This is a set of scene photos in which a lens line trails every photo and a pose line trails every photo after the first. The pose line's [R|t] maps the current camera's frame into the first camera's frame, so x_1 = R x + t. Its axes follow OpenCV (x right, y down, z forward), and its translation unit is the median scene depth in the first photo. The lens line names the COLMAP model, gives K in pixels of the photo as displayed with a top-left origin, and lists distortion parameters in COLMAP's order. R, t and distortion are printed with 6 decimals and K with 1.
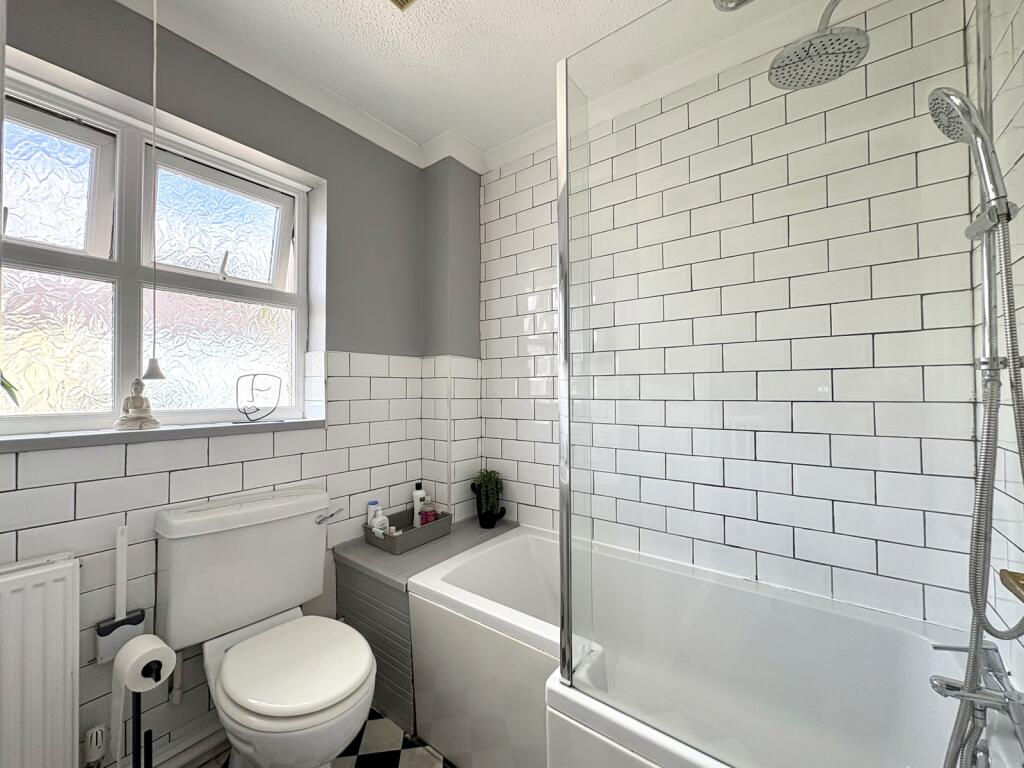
lens RADIAL K [[406.7, 0, 511.3], [0, 406.7, 383.2], [0, 0, 1]] dist [0.002300, -0.000205]
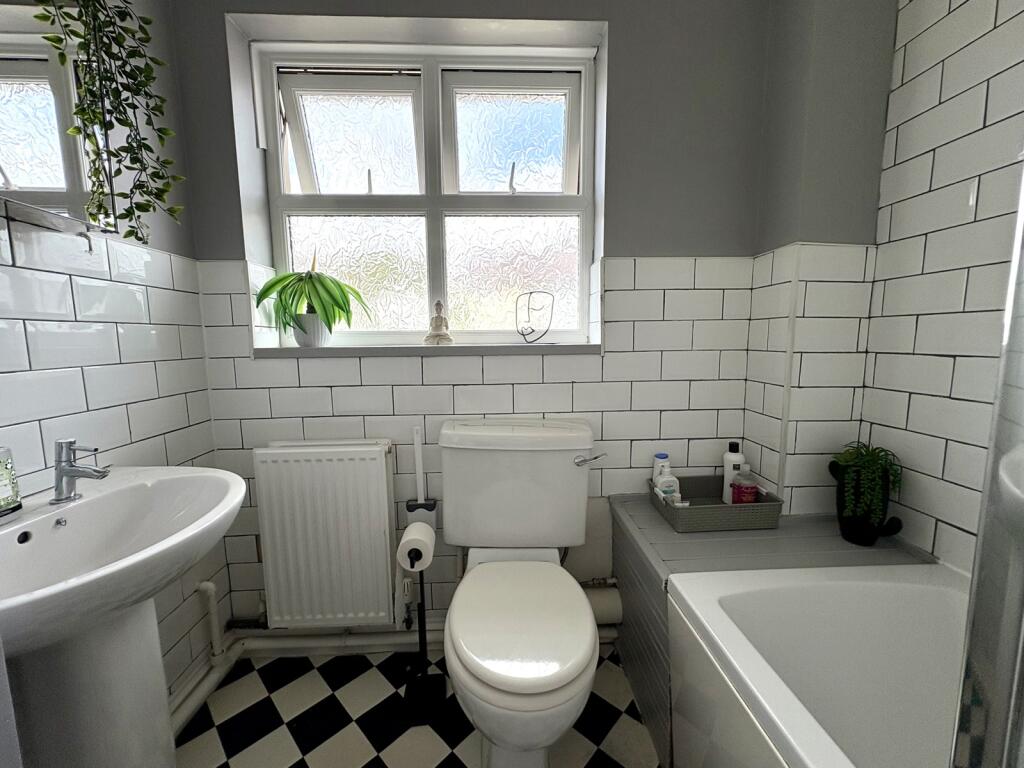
lens RADIAL K [[406.7, 0, 512.6], [0, 406.7, 383.0], [0, 0, 1]] dist [0.002300, -0.000205]
pose [[0.635391, 0.085886, -0.767399, 0.057702], [0.019086, 0.991745, 0.126796, 0.052098], [0.771955, -0.095212, 0.628507, 0.298471]]
